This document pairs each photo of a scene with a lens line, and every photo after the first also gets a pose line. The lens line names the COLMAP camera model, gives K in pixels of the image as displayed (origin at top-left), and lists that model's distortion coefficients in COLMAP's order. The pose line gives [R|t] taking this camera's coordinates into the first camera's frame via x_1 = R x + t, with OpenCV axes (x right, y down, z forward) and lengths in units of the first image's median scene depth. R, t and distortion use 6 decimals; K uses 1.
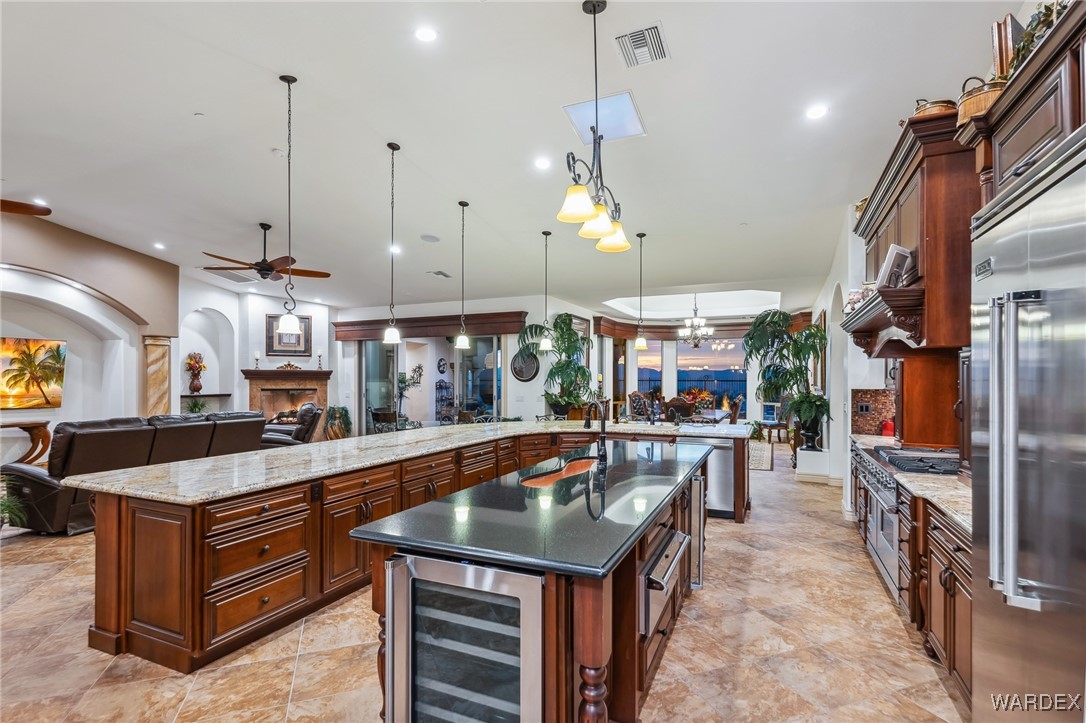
lens RADIAL K [[520.7, 0, 539.7], [0, 520.7, 380.1], [0, 0, 1]] dist [-0.000077, -0.000174]
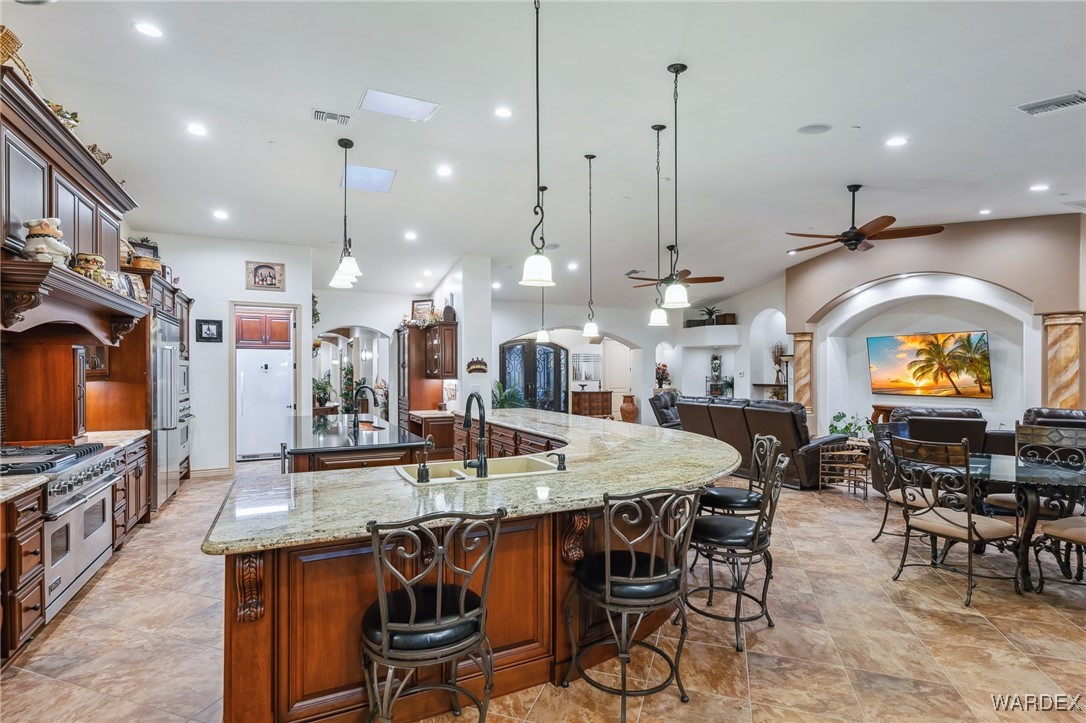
lens RADIAL K [[521.2, 0, 538.2], [0, 521.2, 374.3], [0, 0, 1]] dist [0.002183, 0.000303]
pose [[-0.643094, 0.003248, -0.765781, 0.345118], [0.000327, 0.999992, 0.003967, 0.002418], [0.765787, 0.002301, -0.643090, 0.891682]]
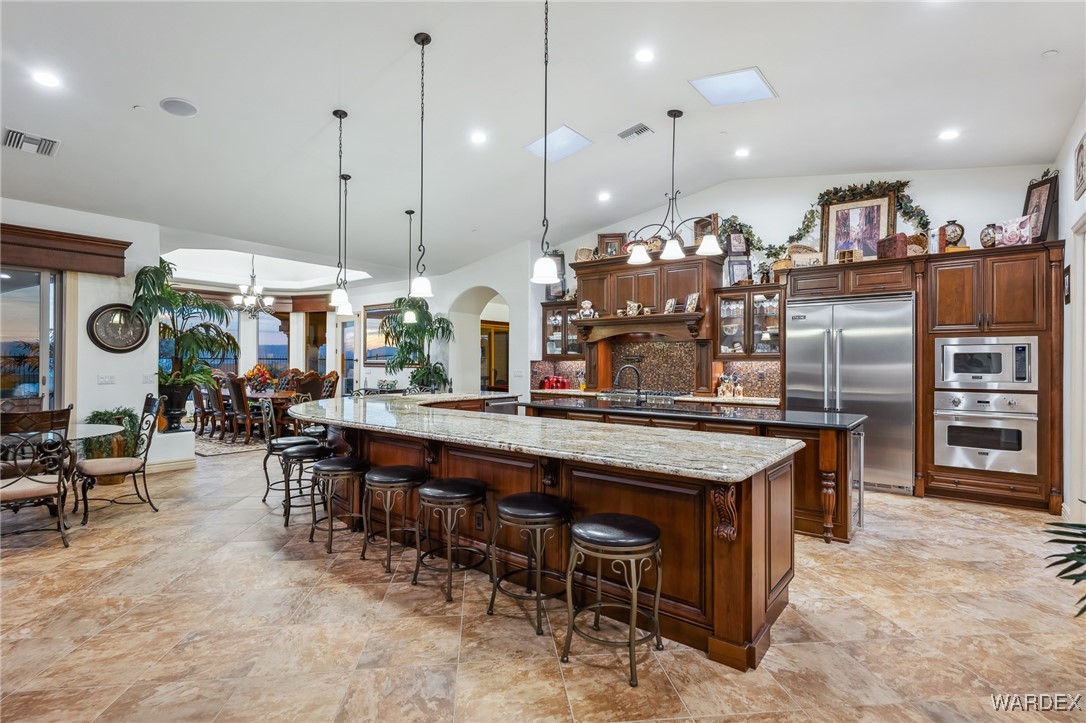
lens RADIAL K [[528.2, 0, 543.0], [0, 528.2, 361.5], [0, 0, 1]] dist [0.004012, -0.000503]
pose [[0.242483, 0.002176, 0.970153, -0.544496], [-0.003095, 0.999994, -0.001469, 0.013287], [-0.970151, -0.002647, 0.242488, 0.351692]]
